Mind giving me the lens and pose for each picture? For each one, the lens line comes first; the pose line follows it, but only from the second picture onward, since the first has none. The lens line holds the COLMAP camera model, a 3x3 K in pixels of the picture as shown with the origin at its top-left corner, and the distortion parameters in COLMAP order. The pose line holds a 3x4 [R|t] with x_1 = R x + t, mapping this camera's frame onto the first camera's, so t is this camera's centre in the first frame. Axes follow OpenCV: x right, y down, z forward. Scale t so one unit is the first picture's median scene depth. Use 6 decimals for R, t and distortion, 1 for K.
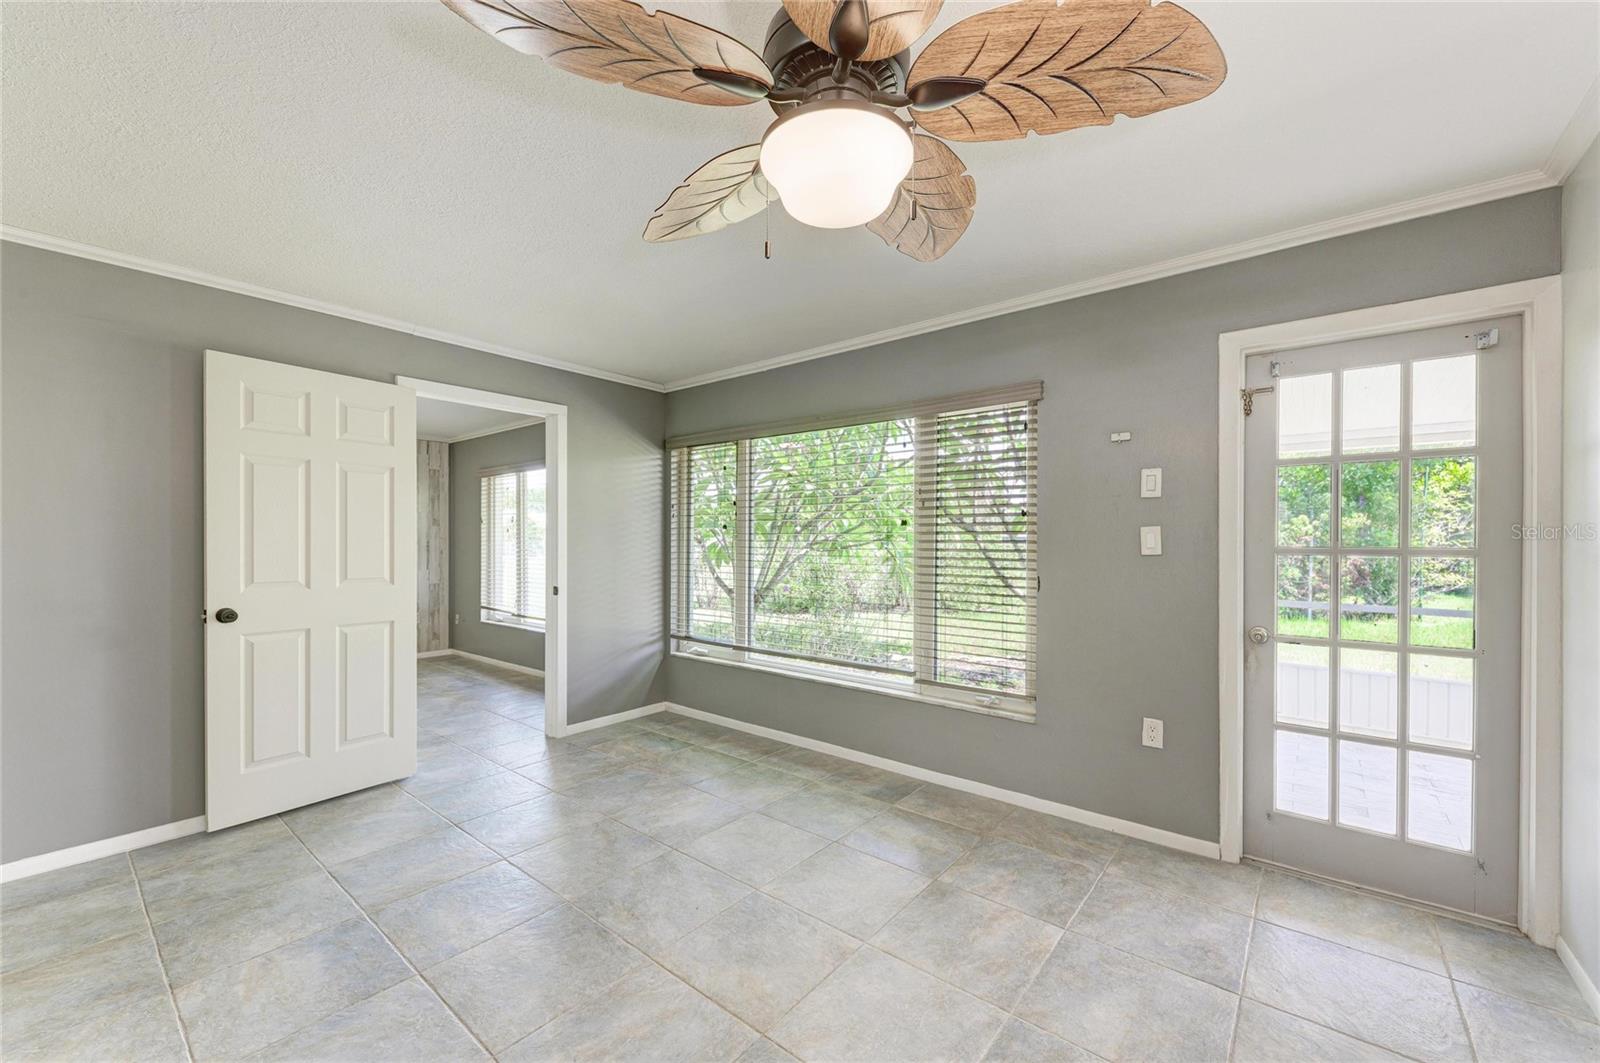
lens RADIAL K [[622.8, 0, 804.0], [0, 622.8, 542.3], [0, 0, 1]] dist [0.015453, -0.005096]
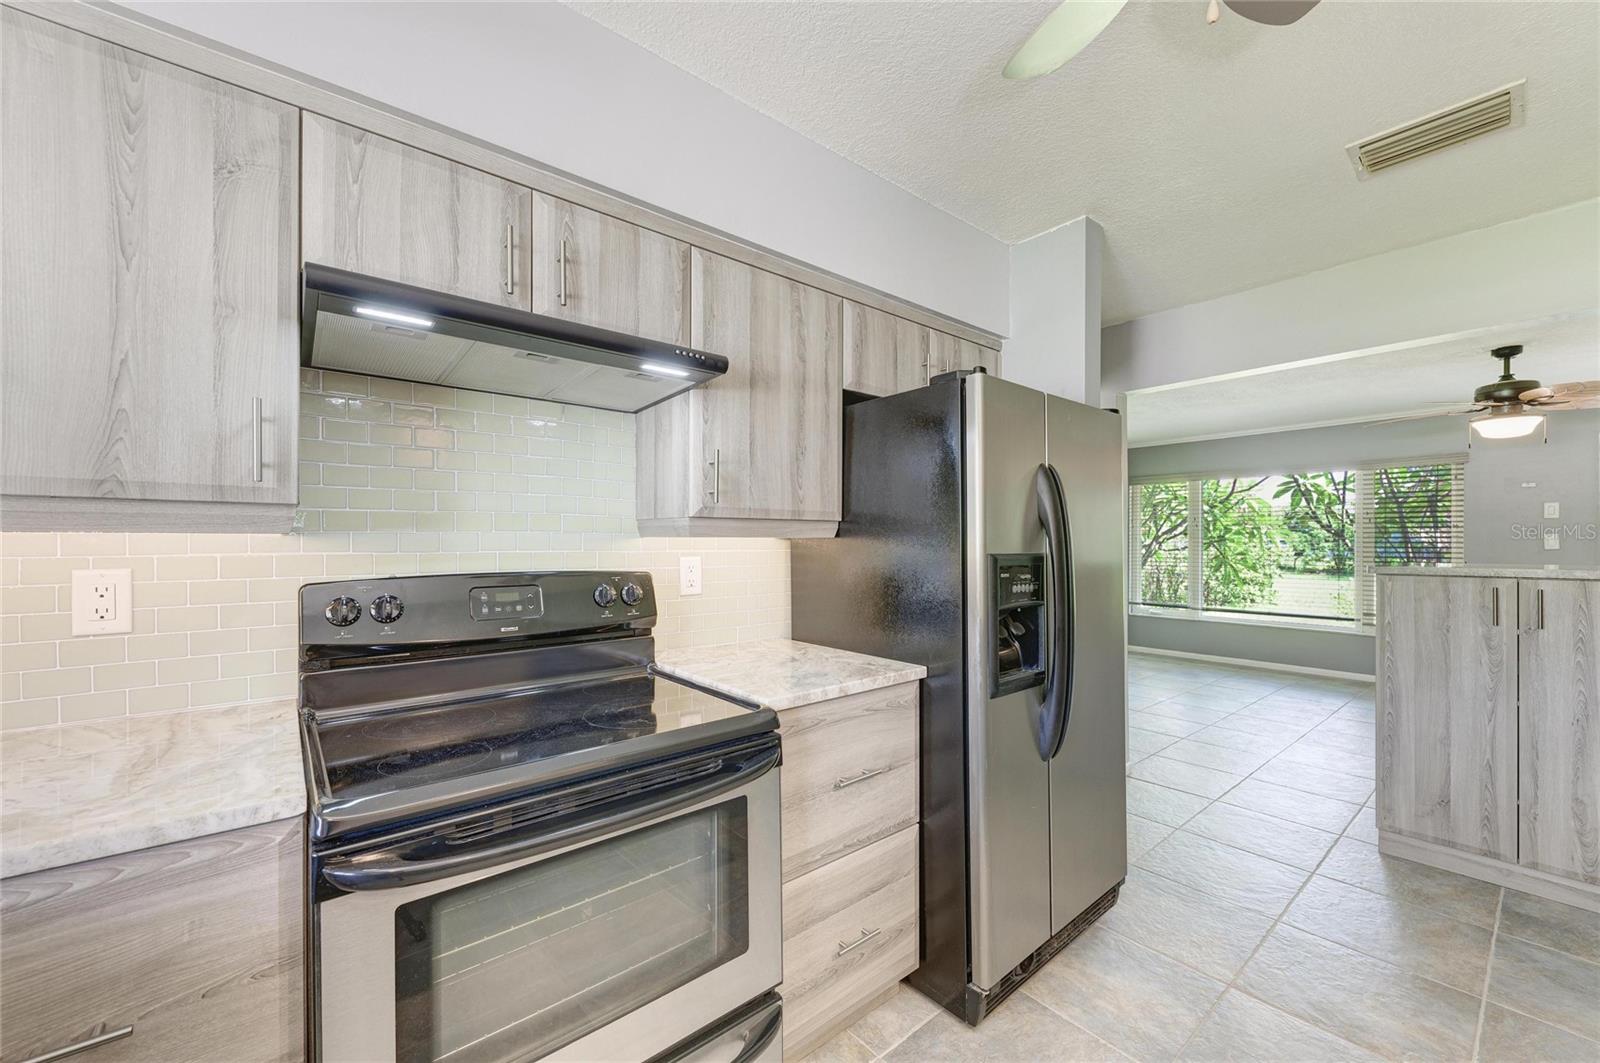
lens RADIAL K [[622.8, 0, 804.0], [0, 622.8, 542.3], [0, 0, 1]] dist [0.015453, -0.005096]
pose [[0.983557, 0.002603, -0.180580, -1.042400], [-0.002536, 0.999997, 0.000602, 0.003170], [0.180581, -0.000135, 0.983560, -0.998928]]
